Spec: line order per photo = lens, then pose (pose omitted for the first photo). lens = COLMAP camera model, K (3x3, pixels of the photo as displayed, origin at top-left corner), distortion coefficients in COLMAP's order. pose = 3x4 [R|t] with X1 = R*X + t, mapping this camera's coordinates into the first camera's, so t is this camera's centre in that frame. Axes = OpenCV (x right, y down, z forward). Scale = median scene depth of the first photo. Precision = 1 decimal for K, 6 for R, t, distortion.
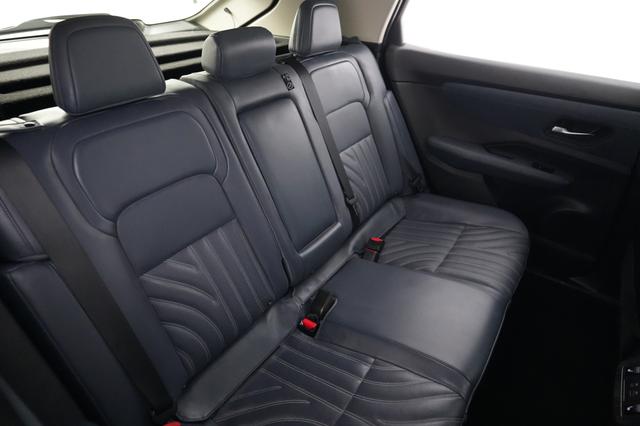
lens RADIAL K [[386.3, 0, 320.0], [0, 386.3, 213.0], [0, 0, 1]] dist [0.005515, 0.001771]
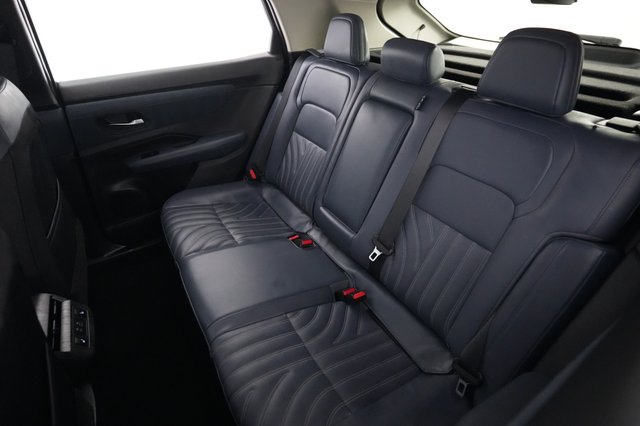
lens RADIAL K [[346.6, 0, 320.0], [0, 346.6, 213.0], [0, 0, 1]] dist [-0.000983, -0.000087]
pose [[-0.405442, 0.488507, -0.772644, 0.775702], [-0.482648, 0.603414, 0.634778, -0.557798], [0.776317, 0.630280, -0.008873, 0.899622]]
